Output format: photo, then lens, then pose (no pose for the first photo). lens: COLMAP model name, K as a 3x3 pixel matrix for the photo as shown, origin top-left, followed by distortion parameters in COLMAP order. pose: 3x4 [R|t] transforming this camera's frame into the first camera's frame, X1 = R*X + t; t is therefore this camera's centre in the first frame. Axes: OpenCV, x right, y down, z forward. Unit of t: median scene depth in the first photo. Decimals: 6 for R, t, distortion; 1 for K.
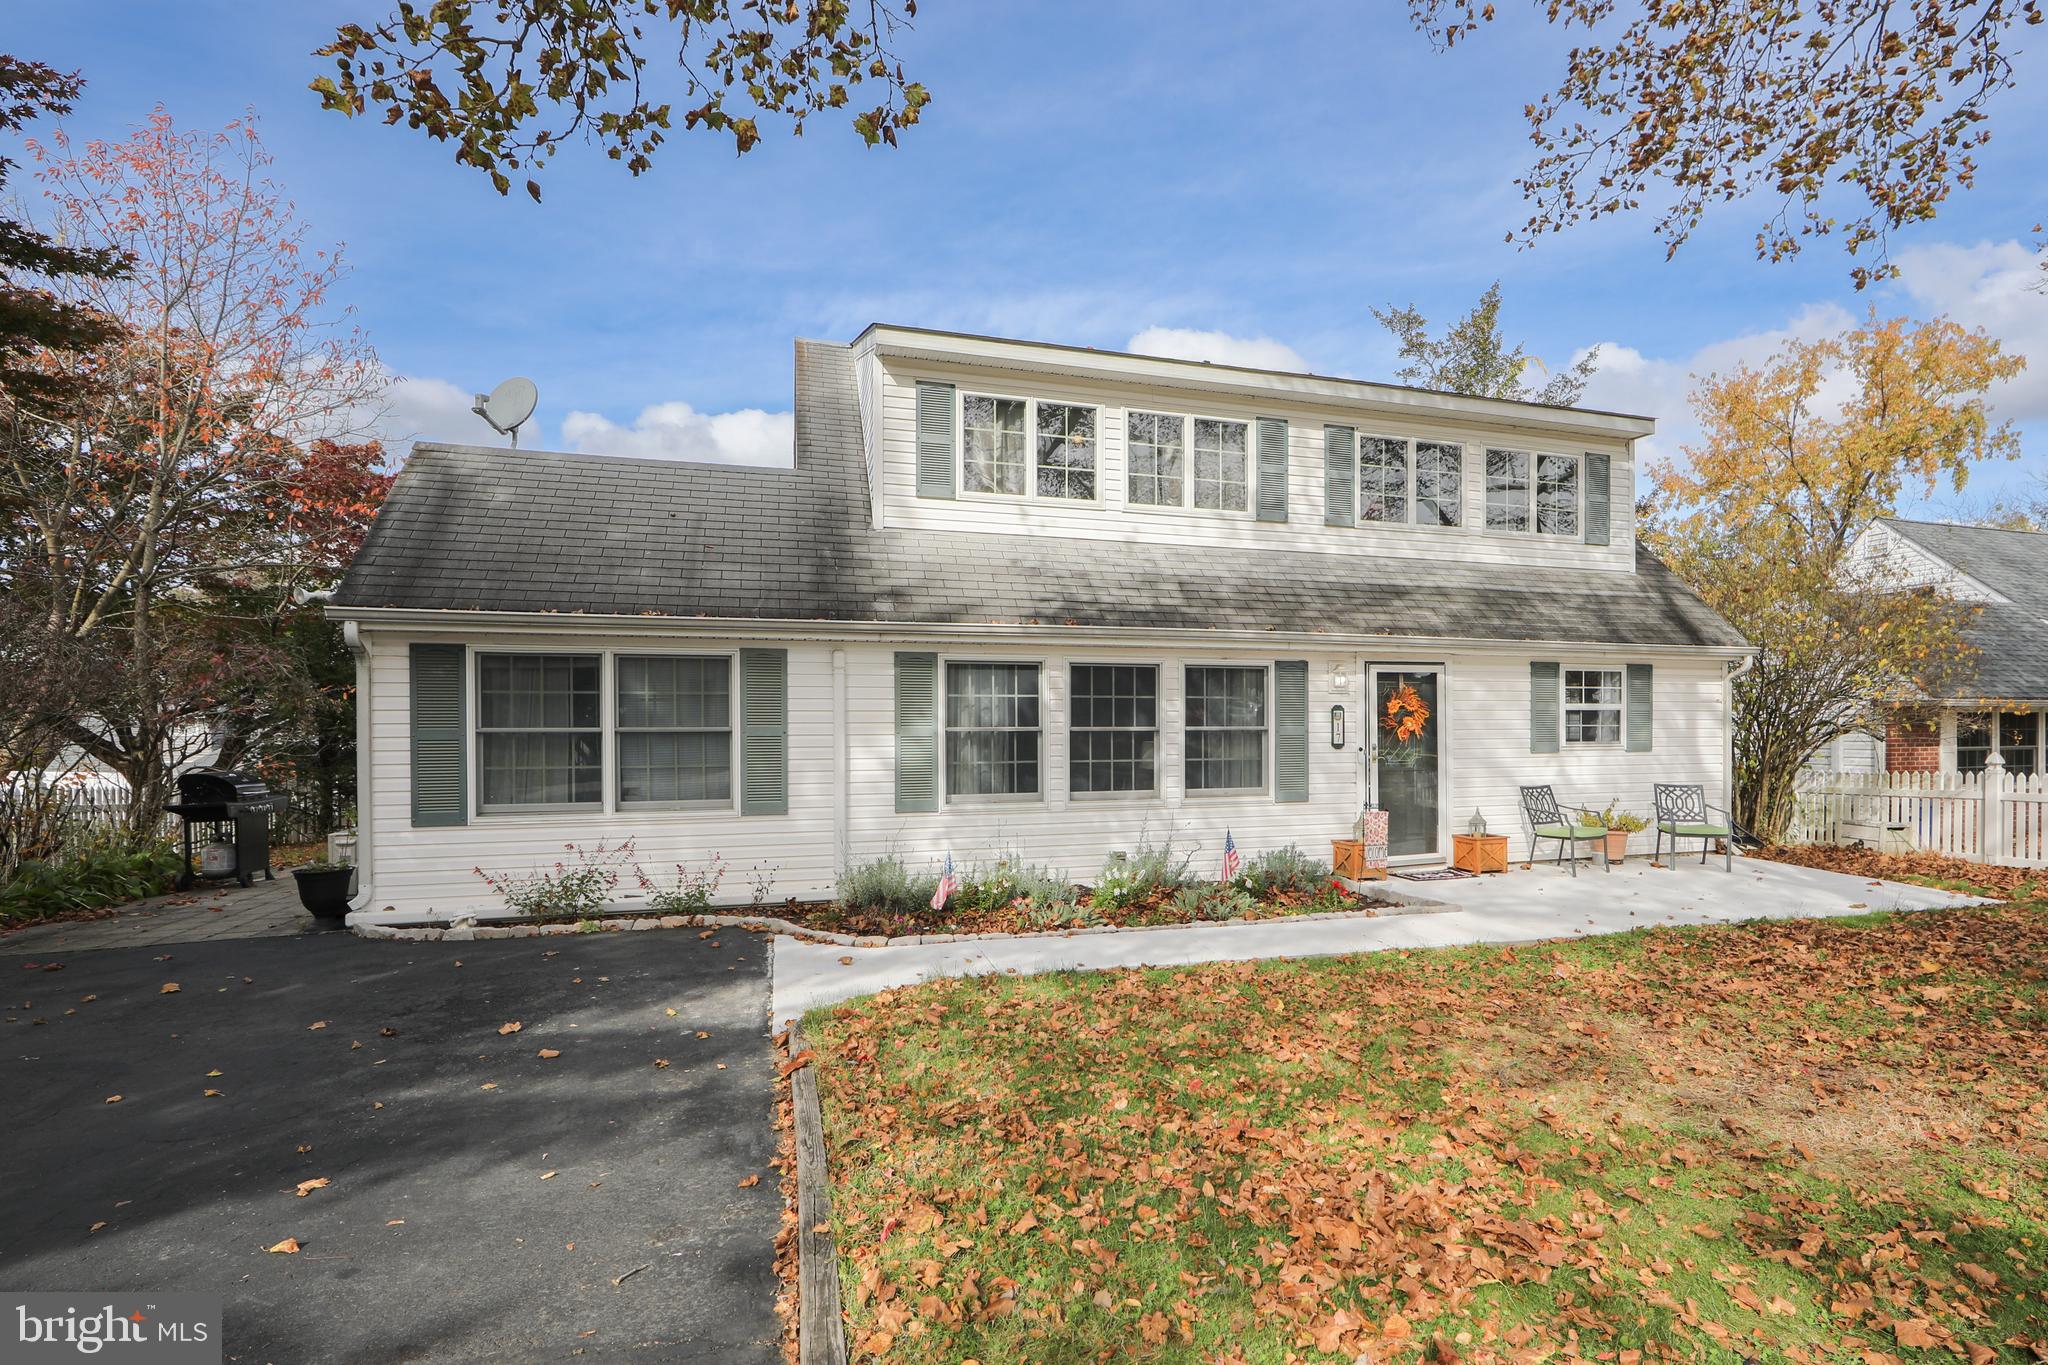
lens RADIAL K [[1014.1, 0, 1120.5], [0, 1014.1, 738.7], [0, 0, 1]] dist [-0.010457, 0.000492]
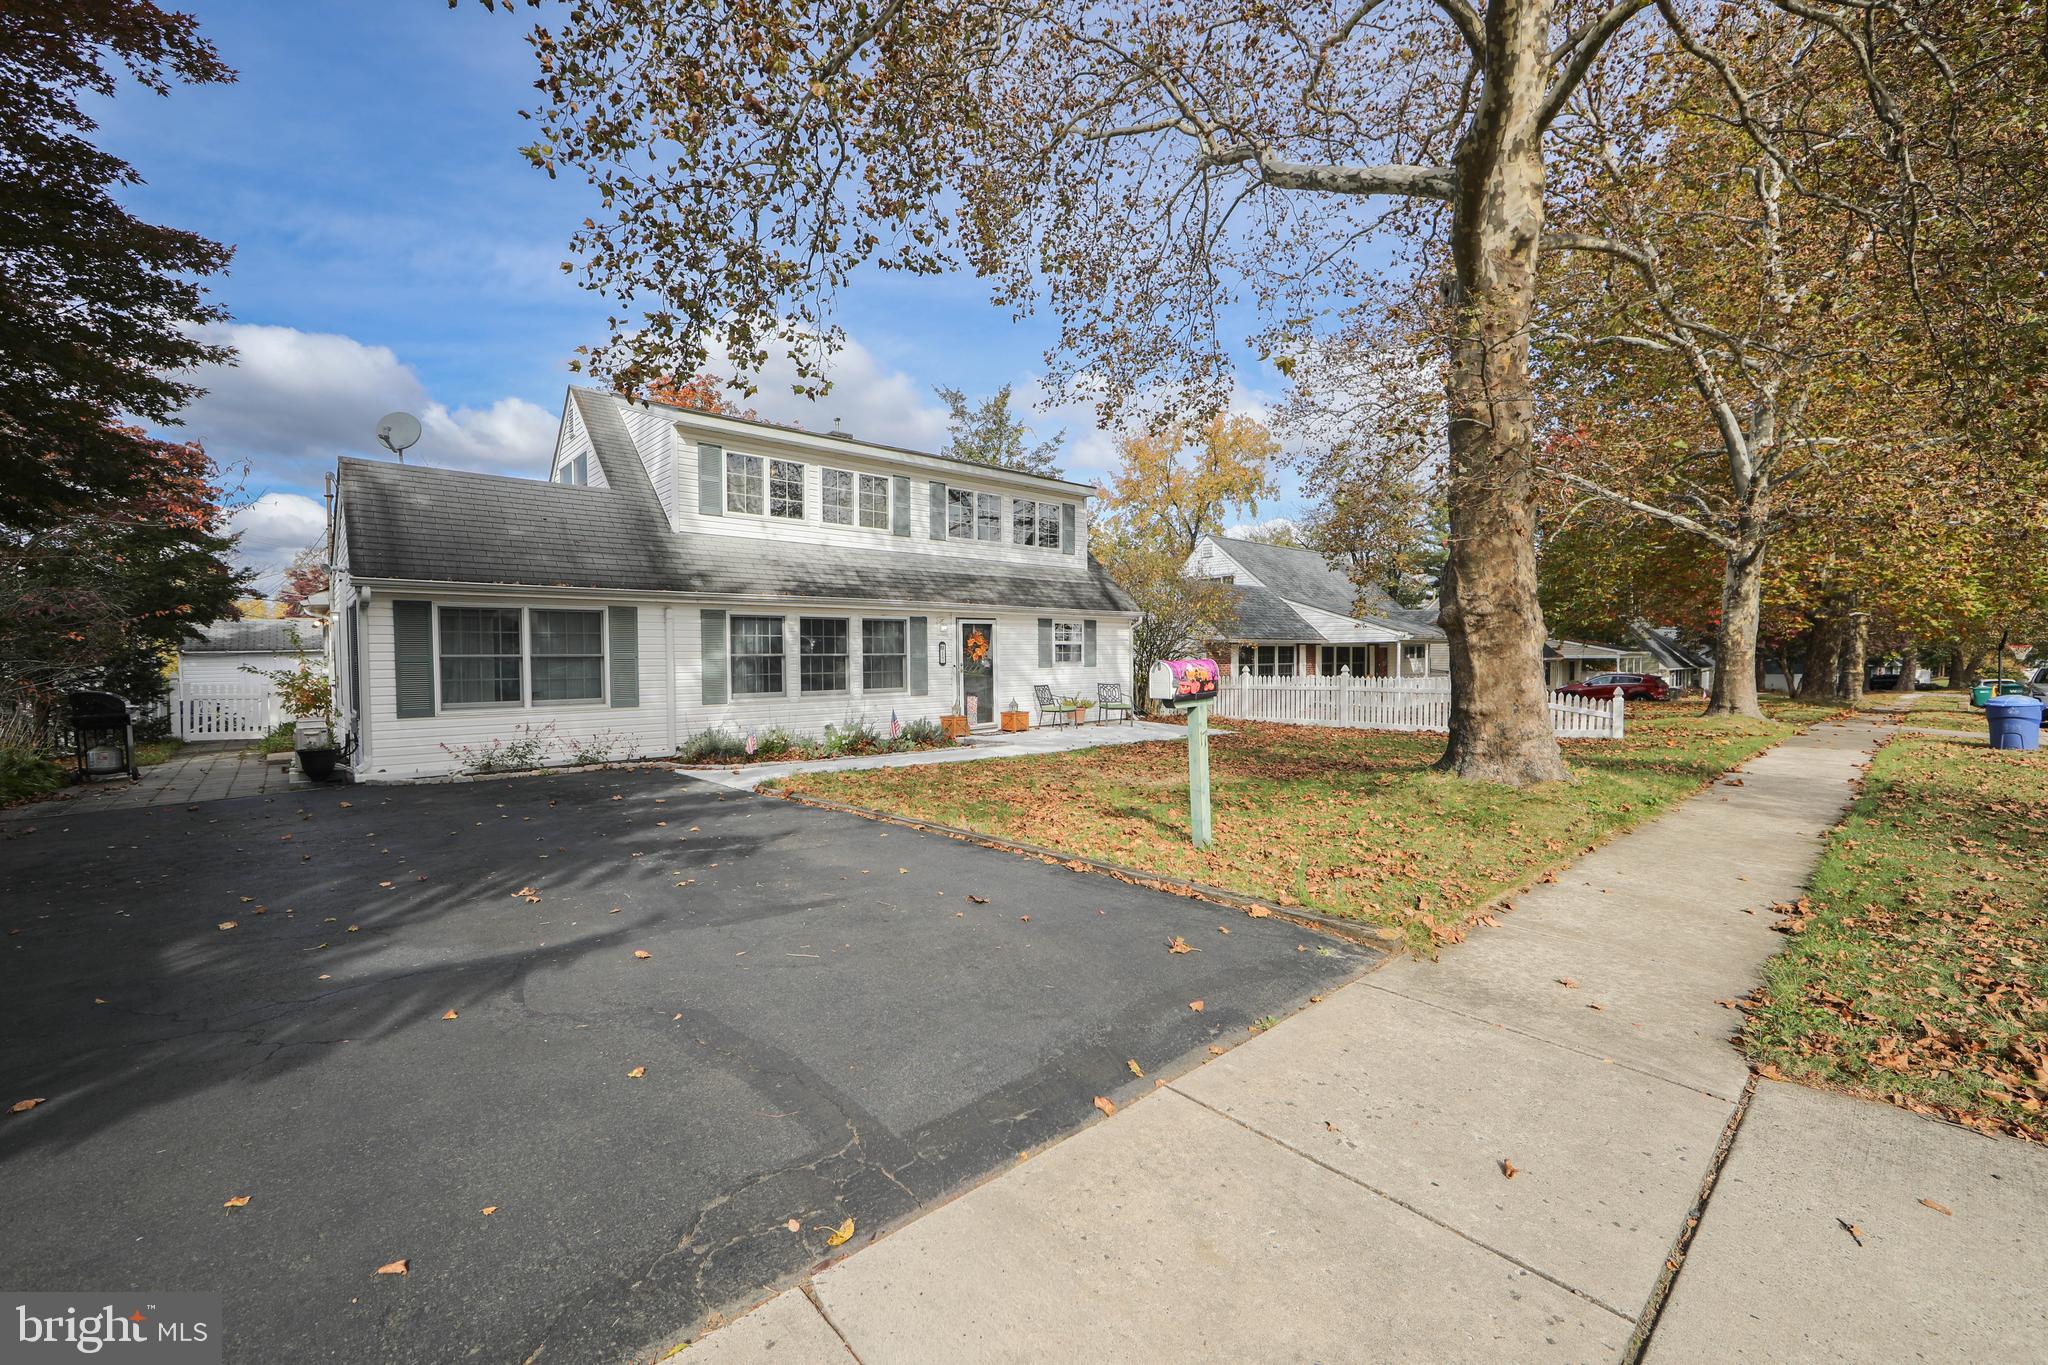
lens RADIAL K [[832.7, 0, 1024.0], [0, 832.7, 682.5], [0, 0, 1]] dist [-0.002981, -0.000371]
pose [[0.918848, -0.015481, 0.394307, -0.238174], [0.007828, 0.999749, 0.021010, 0.009740], [-0.394533, -0.016218, 0.918738, -0.422285]]
